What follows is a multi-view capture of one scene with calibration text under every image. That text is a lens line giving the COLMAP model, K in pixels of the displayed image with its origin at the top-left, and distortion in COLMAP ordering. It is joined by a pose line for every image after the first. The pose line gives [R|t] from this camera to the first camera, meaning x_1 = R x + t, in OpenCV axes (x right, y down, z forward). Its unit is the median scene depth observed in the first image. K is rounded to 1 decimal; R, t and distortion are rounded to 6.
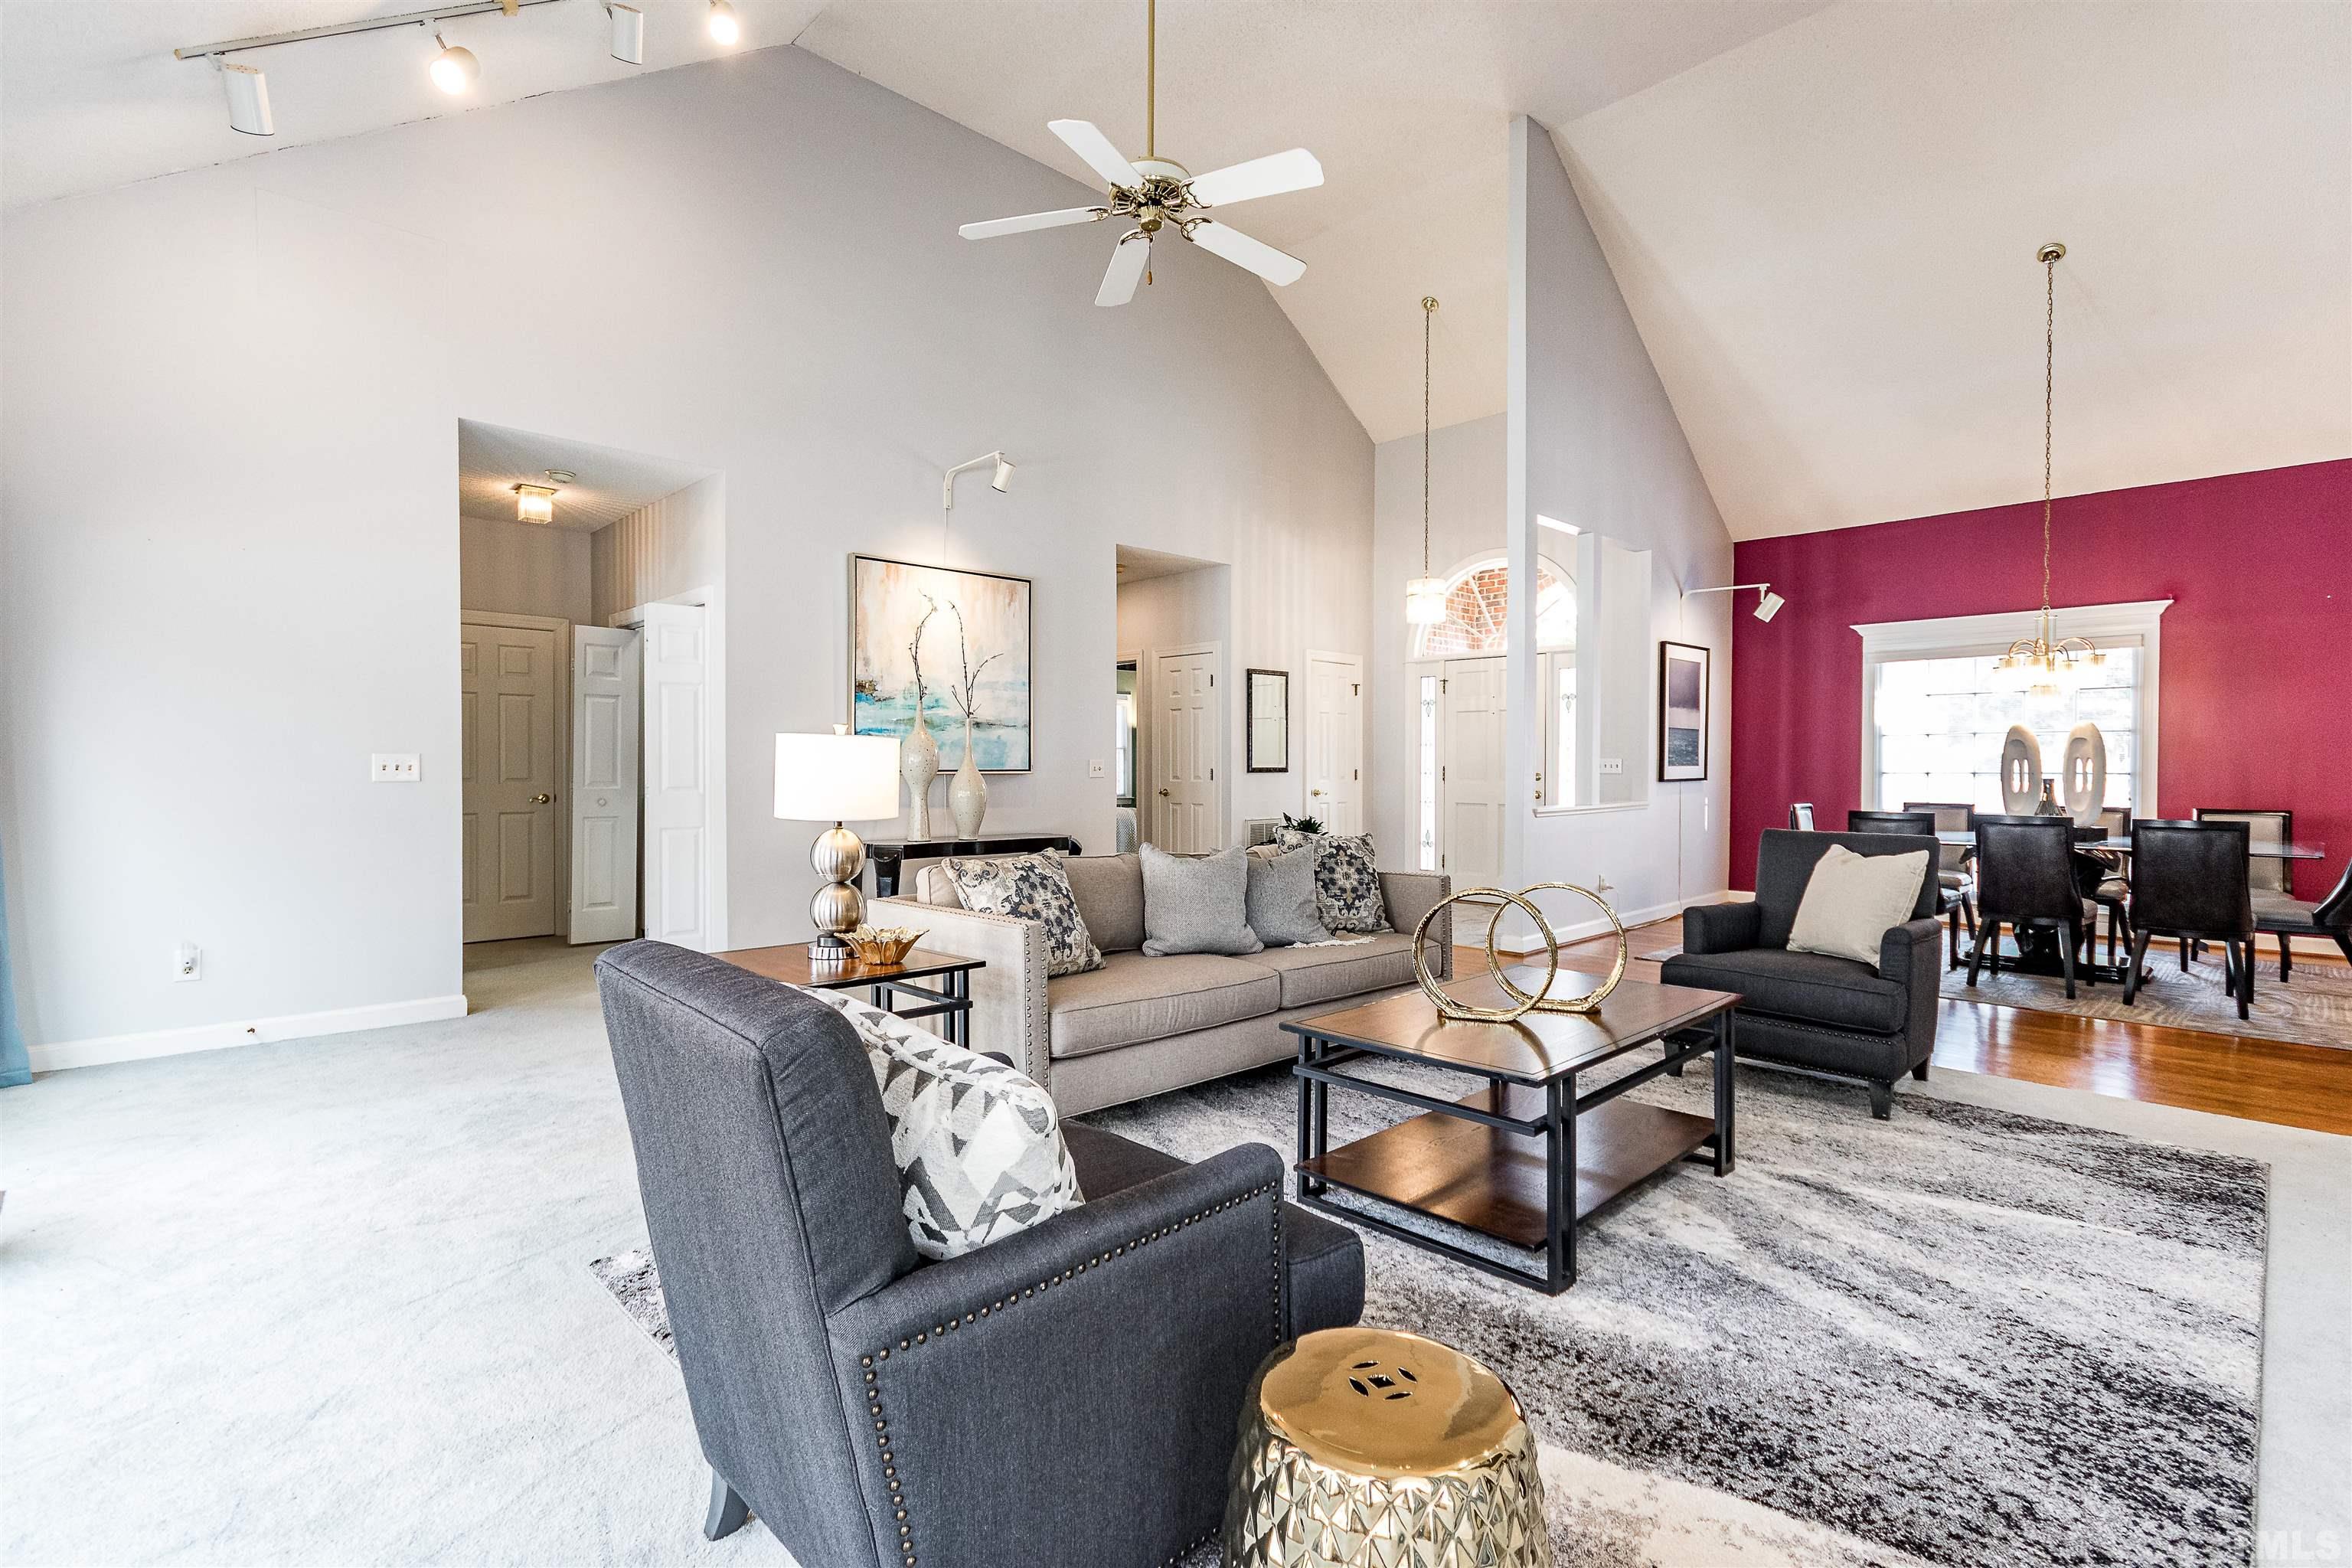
lens RADIAL K [[1081.5, 0, 1177.2], [0, 1081.5, 777.0], [0, 0, 1]] dist [0.003343, 0.000323]
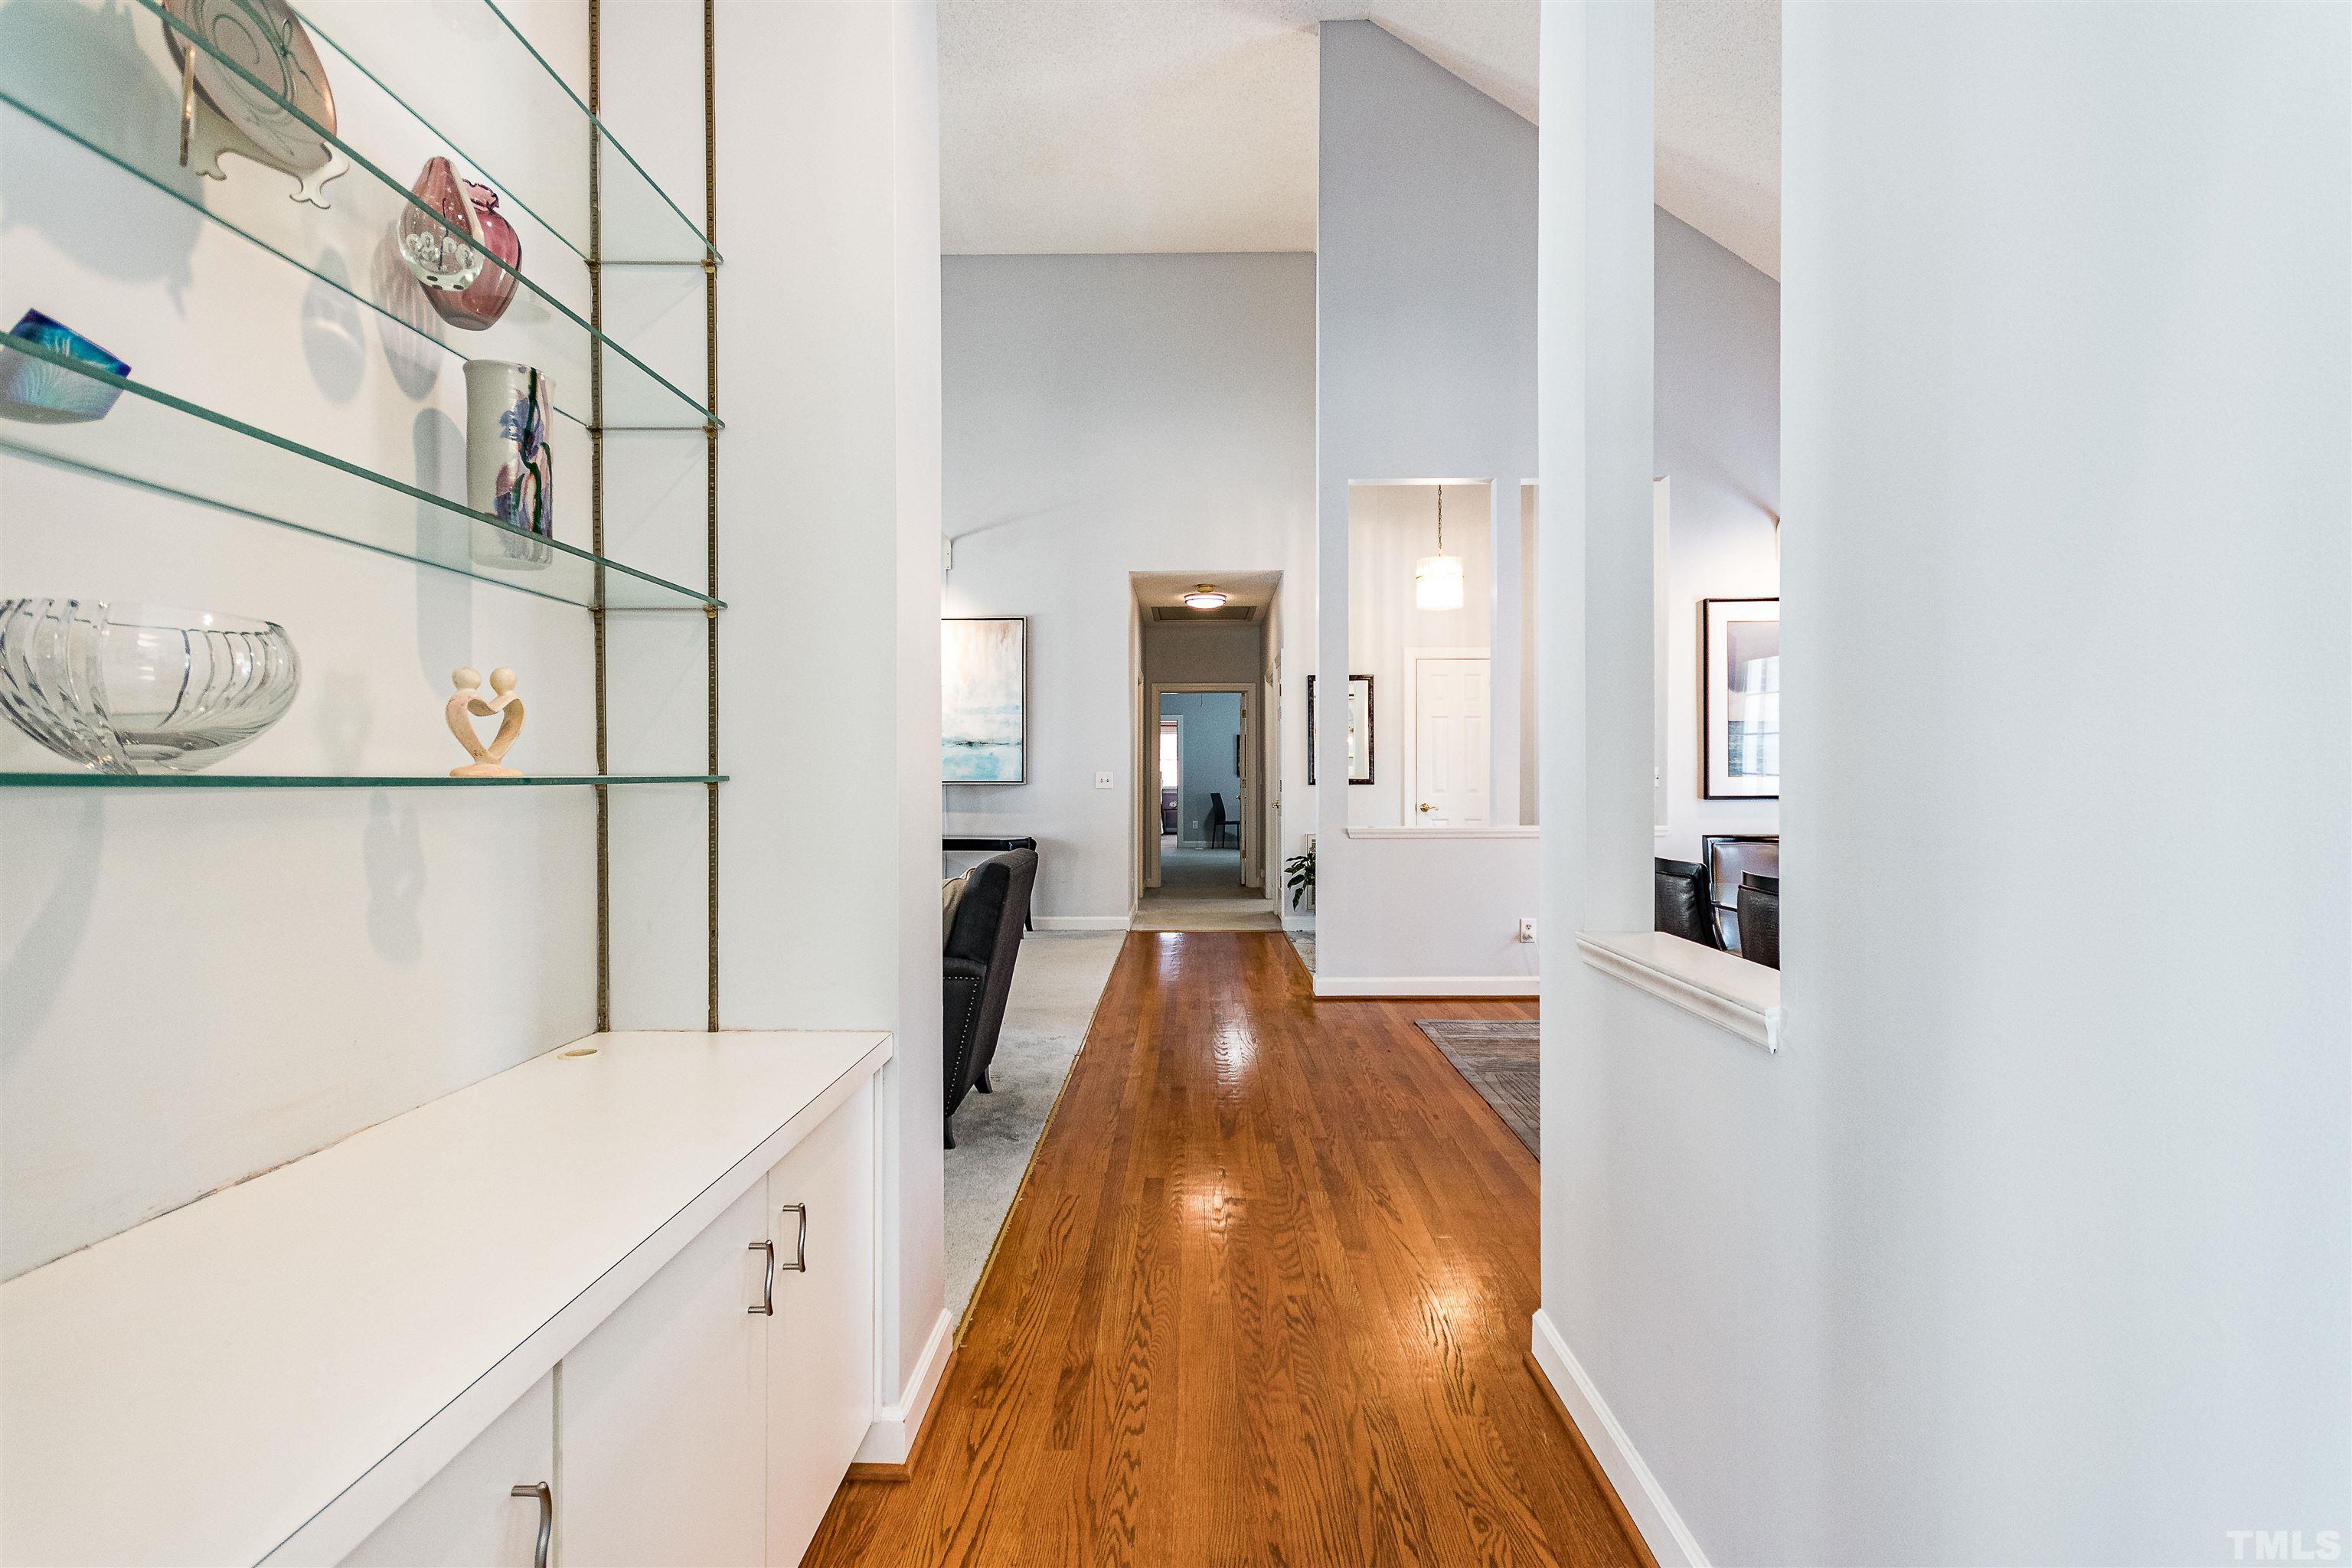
lens RADIAL K [[1081.5, 0, 1179.2], [0, 1081.5, 783.2], [0, 0, 1]] dist [0.003343, 0.000323]
pose [[0.708200, 0.001370, -0.706011, 0.811838], [-0.007134, 0.999961, -0.005215, 0.000507], [0.705976, 0.008730, 0.708182, 0.300946]]
